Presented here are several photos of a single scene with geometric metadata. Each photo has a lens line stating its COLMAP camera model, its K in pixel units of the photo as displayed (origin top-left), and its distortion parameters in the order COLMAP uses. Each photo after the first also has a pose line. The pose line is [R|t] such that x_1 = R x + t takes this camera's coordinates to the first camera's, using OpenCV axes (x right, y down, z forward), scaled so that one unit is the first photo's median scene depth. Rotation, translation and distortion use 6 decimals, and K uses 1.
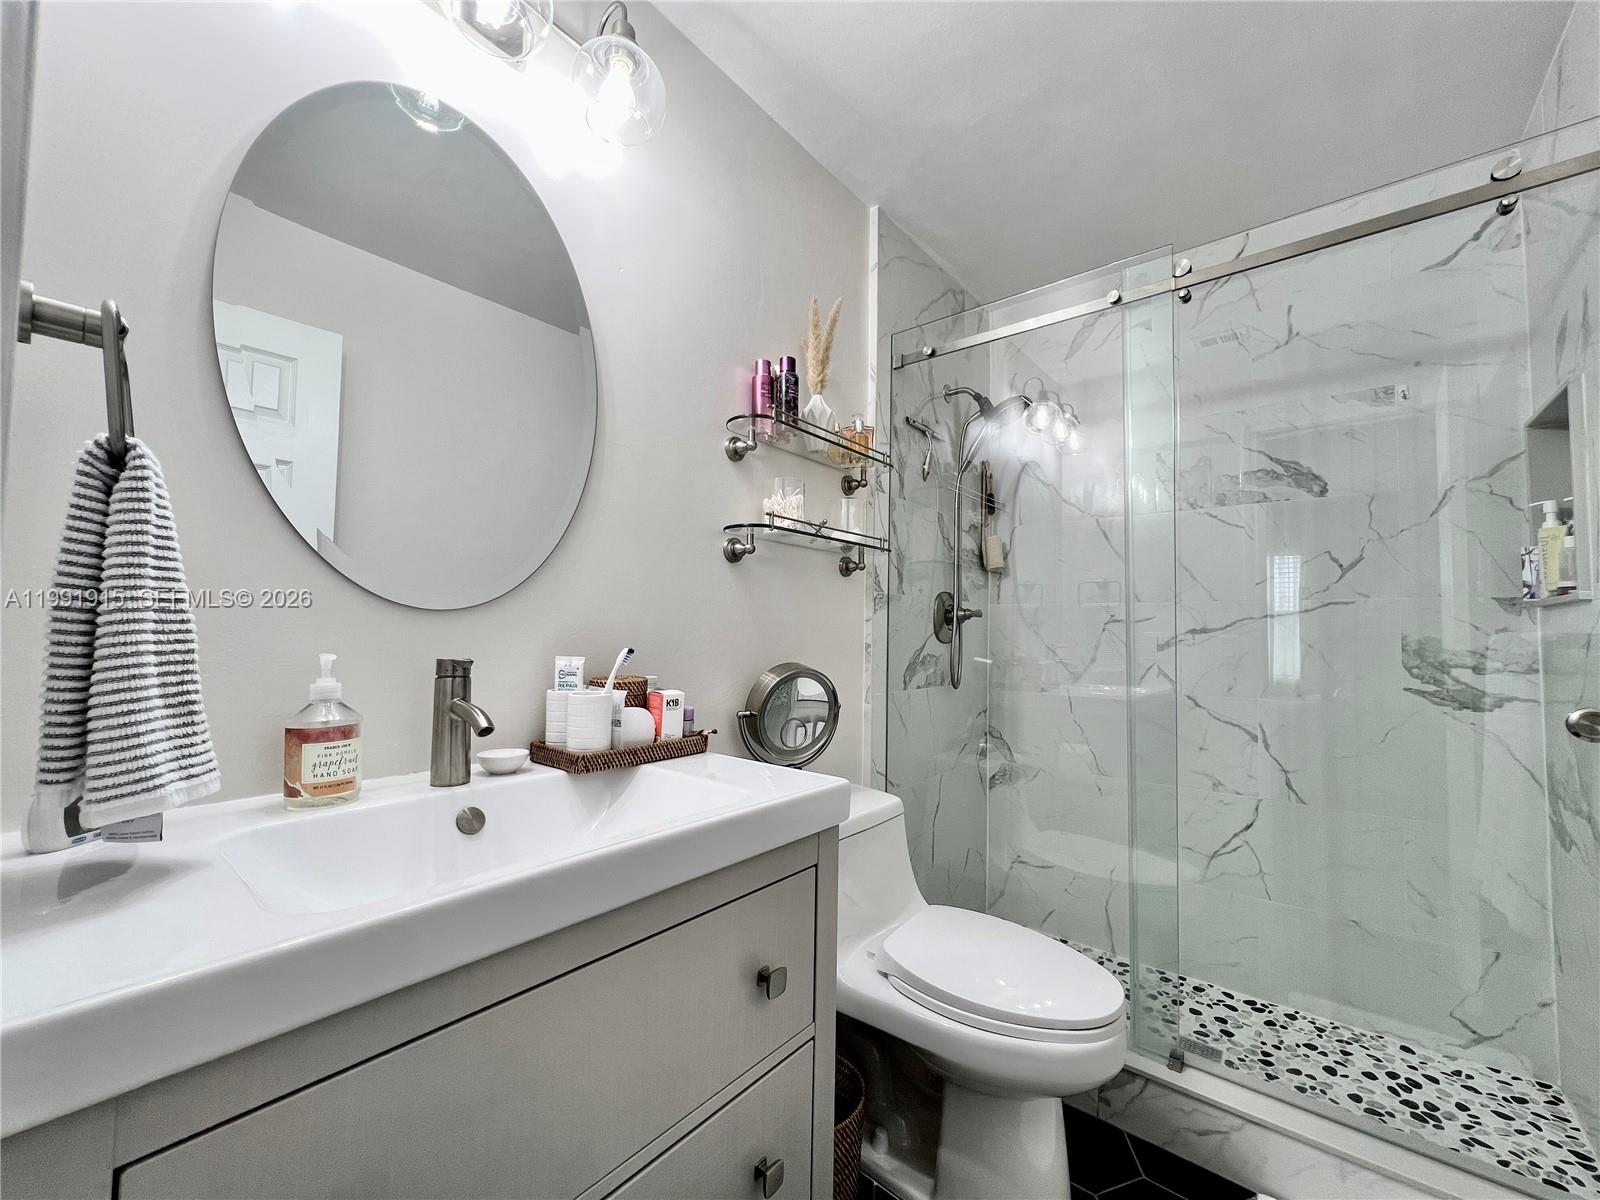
lens RADIAL K [[641.2, 0, 803.2], [0, 641.2, 601.9], [0, 0, 1]] dist [-0.001939, -0.000047]
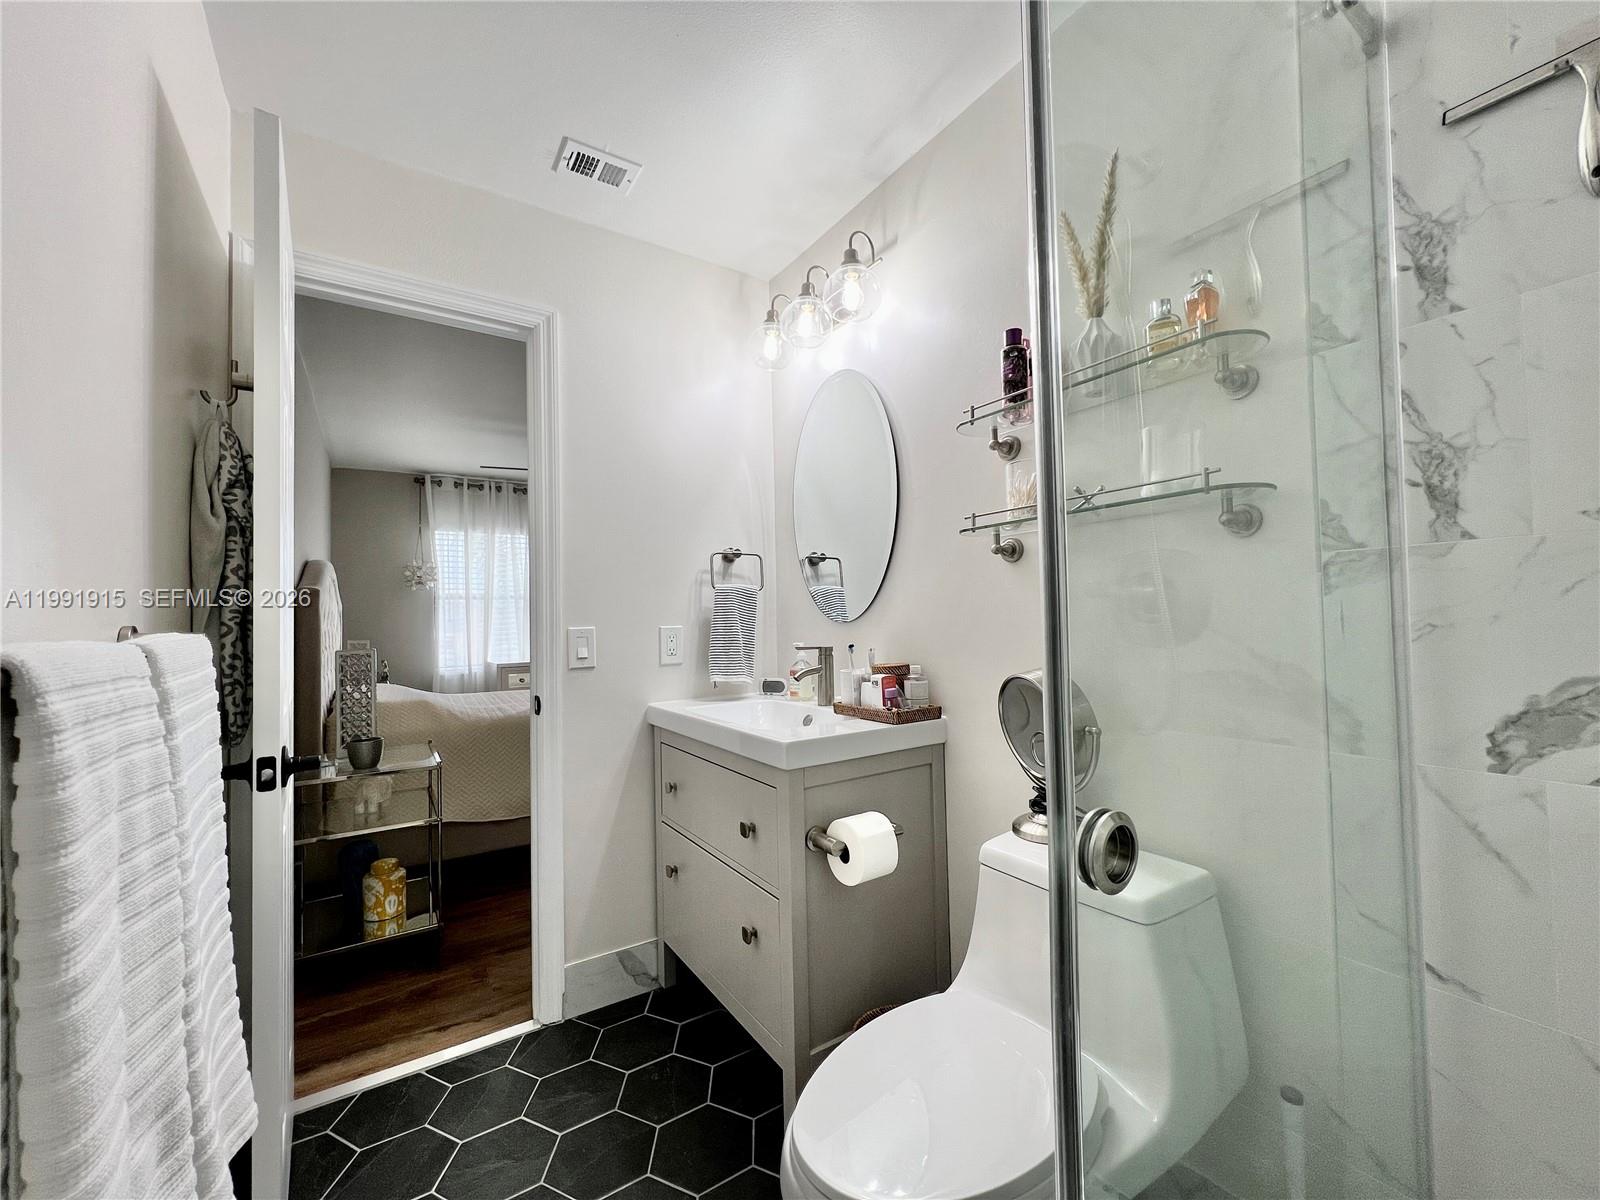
lens RADIAL K [[641.2, 0, 803.2], [0, 641.2, 601.9], [0, 0, 1]] dist [-0.001939, -0.000047]
pose [[-0.292531, -0.035235, -0.955607, 0.686449], [0.060668, 0.996624, -0.055320, 0.026017], [0.954330, -0.074157, -0.289406, 0.714832]]
